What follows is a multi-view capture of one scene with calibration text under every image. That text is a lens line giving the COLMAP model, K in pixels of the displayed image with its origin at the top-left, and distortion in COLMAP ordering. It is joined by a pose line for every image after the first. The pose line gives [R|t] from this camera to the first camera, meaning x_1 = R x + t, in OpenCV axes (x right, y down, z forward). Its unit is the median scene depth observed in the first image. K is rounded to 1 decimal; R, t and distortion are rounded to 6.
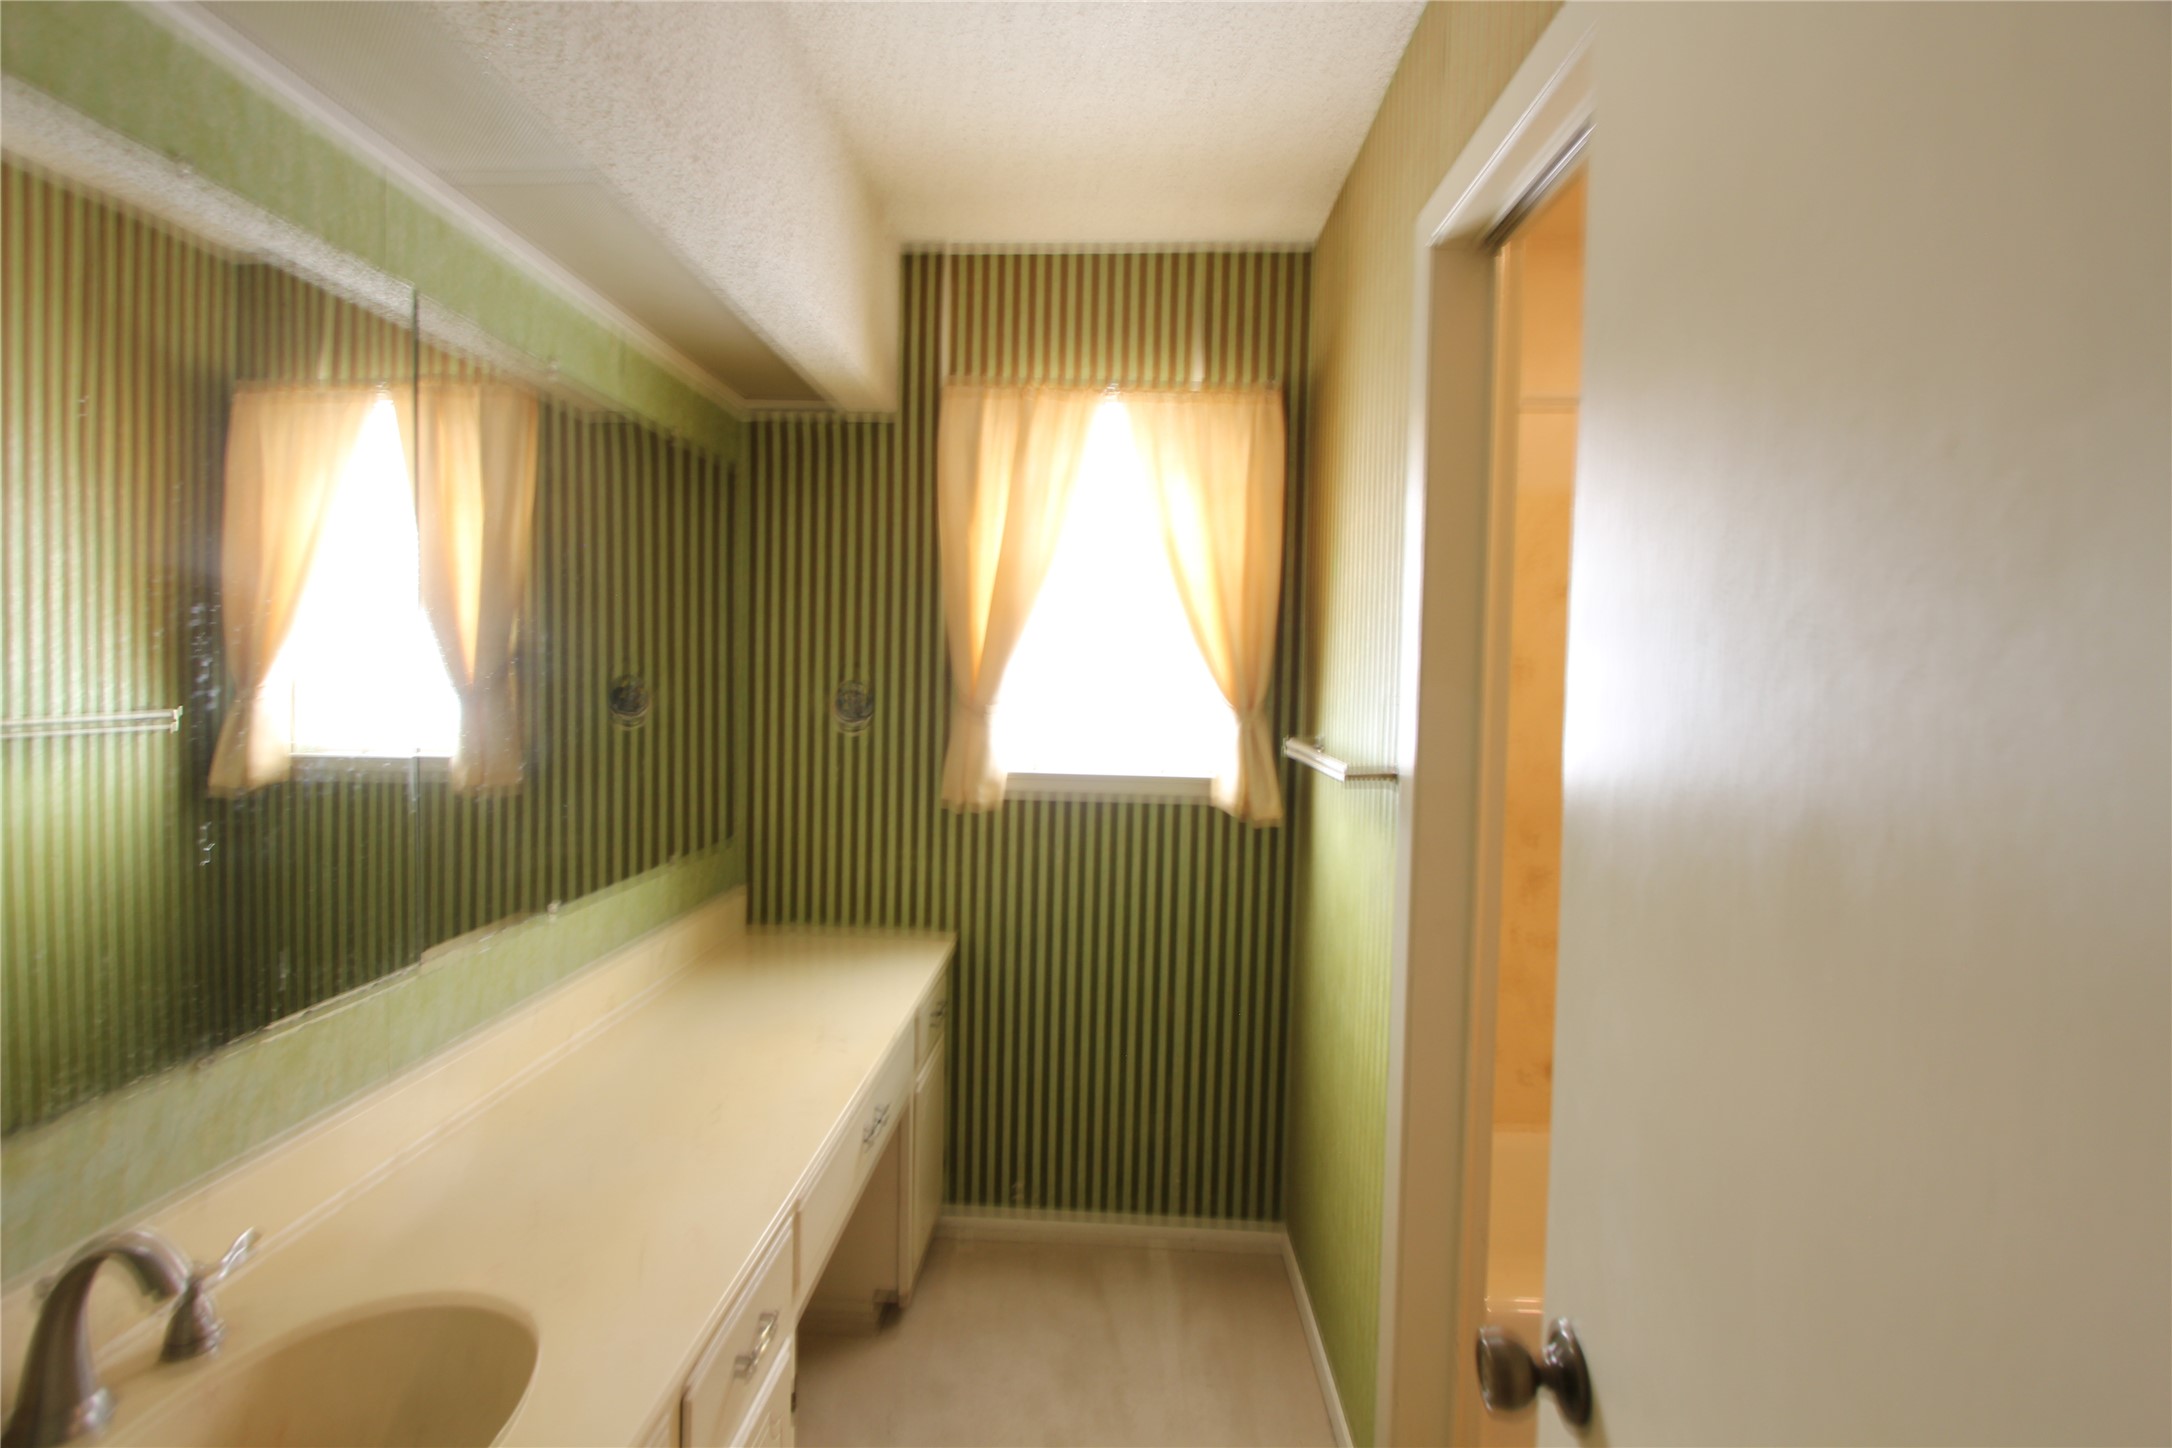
lens RADIAL K [[996.3, 0, 1094.3], [0, 996.3, 698.6], [0, 0, 1]] dist [-0.021653, 0.000113]
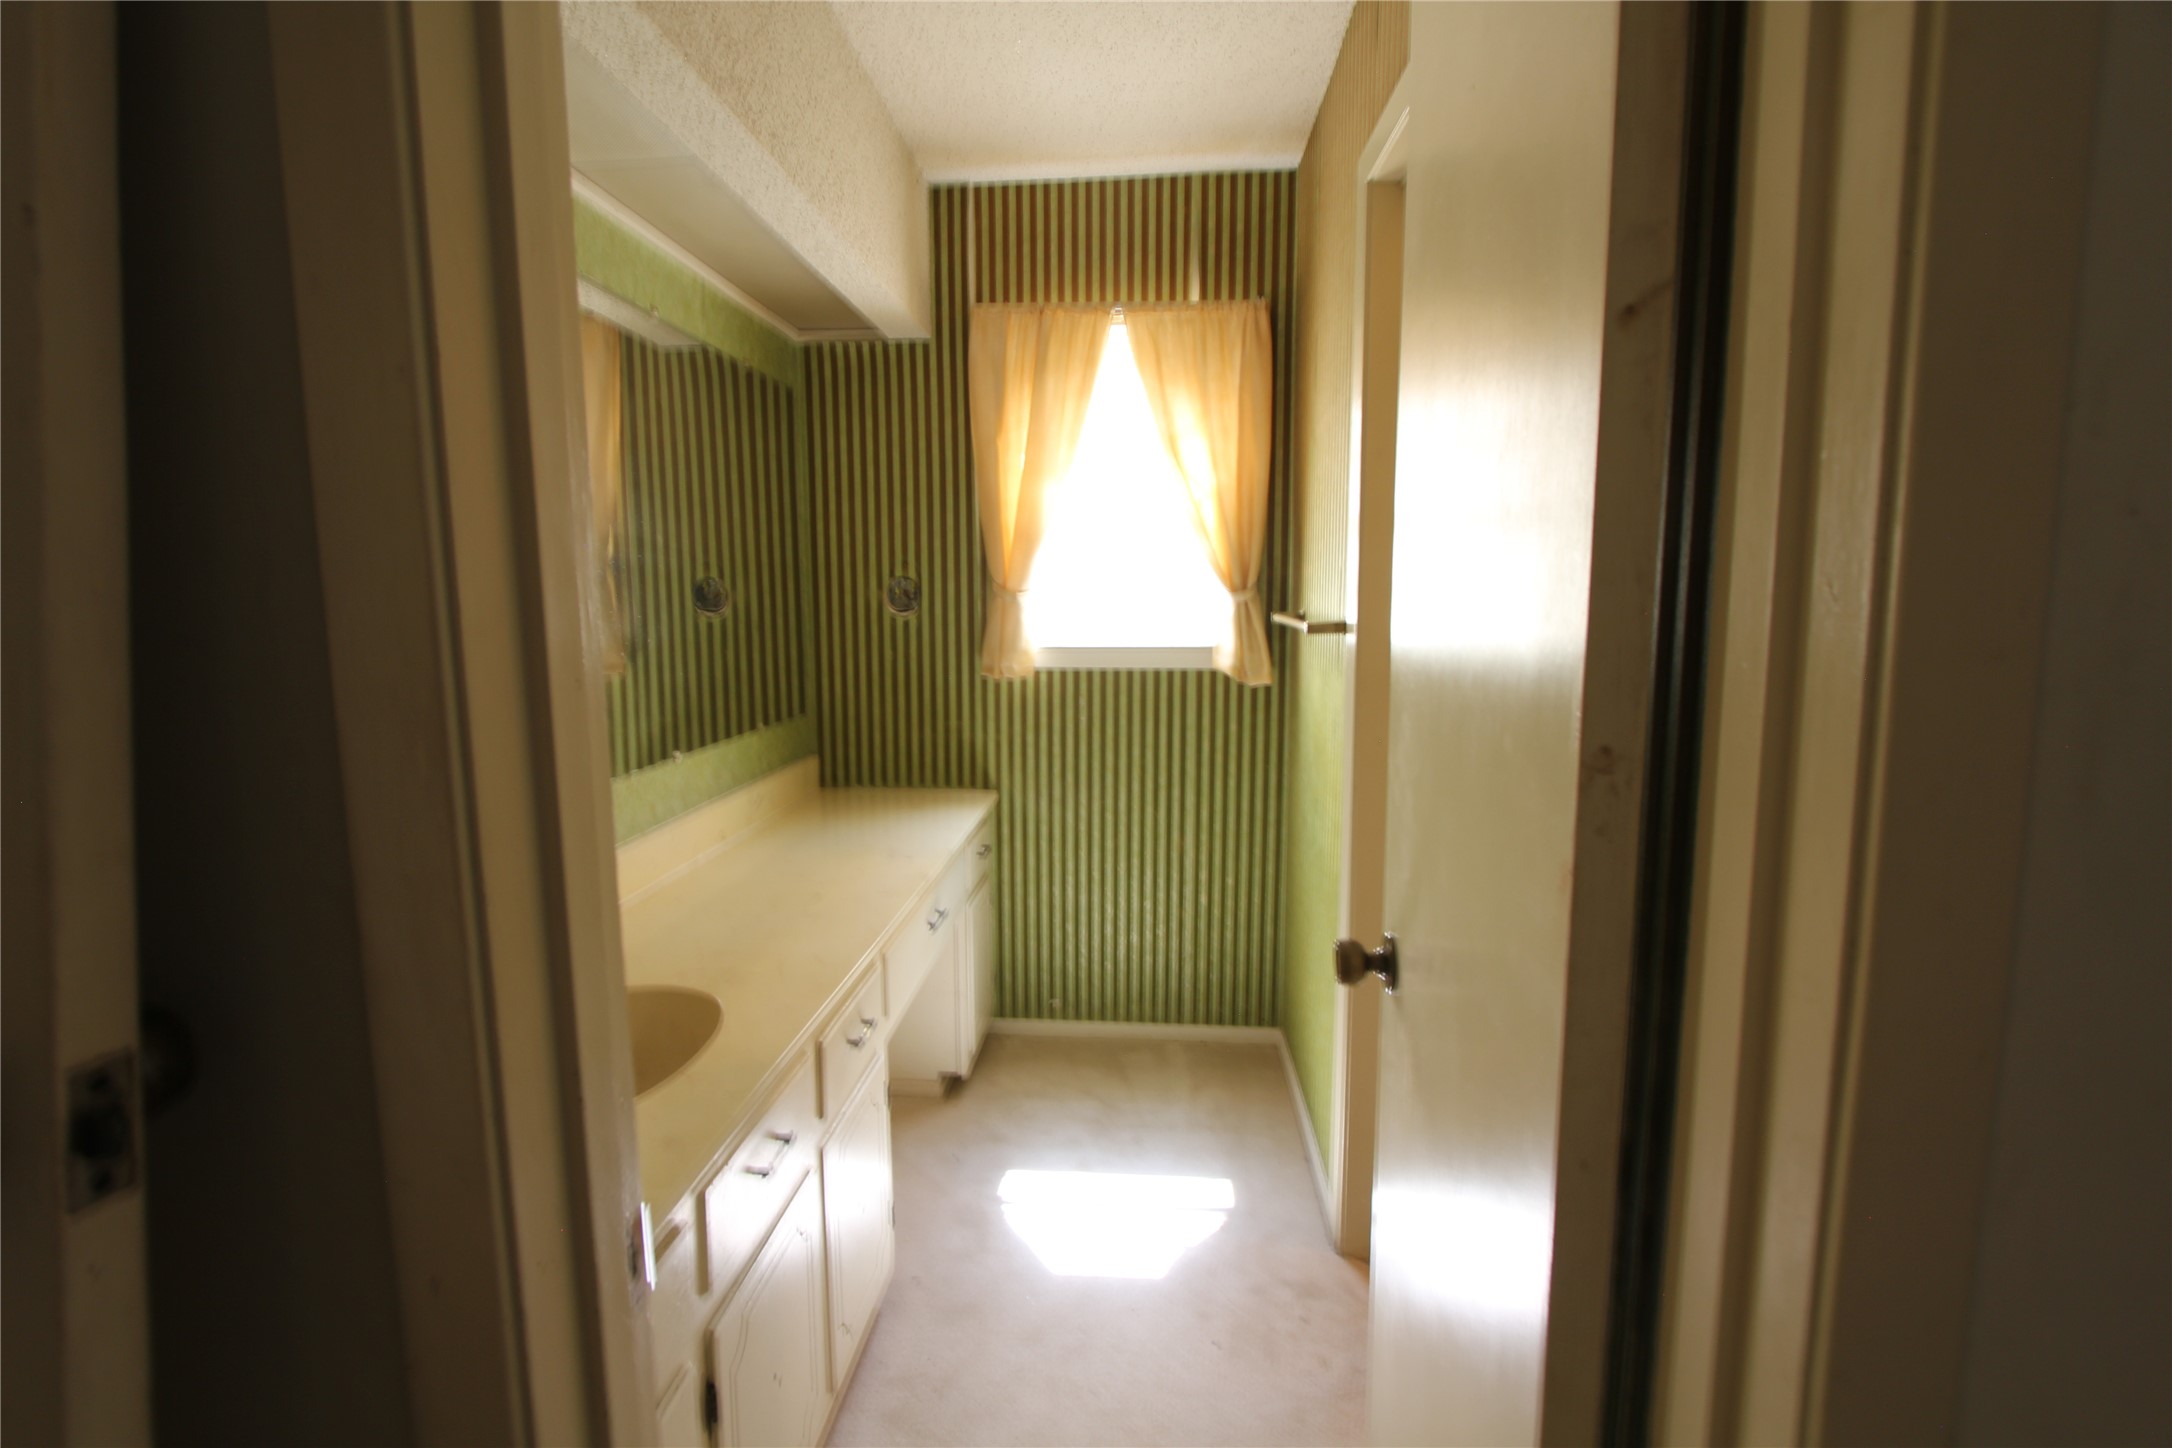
lens RADIAL K [[1013.0, 0, 1069.0], [0, 1013.0, 727.9], [0, 0, 1]] dist [-0.000625, 0.000682]
pose [[0.997729, -0.016623, -0.065275, 0.027153], [0.023568, 0.993967, 0.107115, 0.039861], [0.063101, -0.108410, 0.992102, -0.193699]]
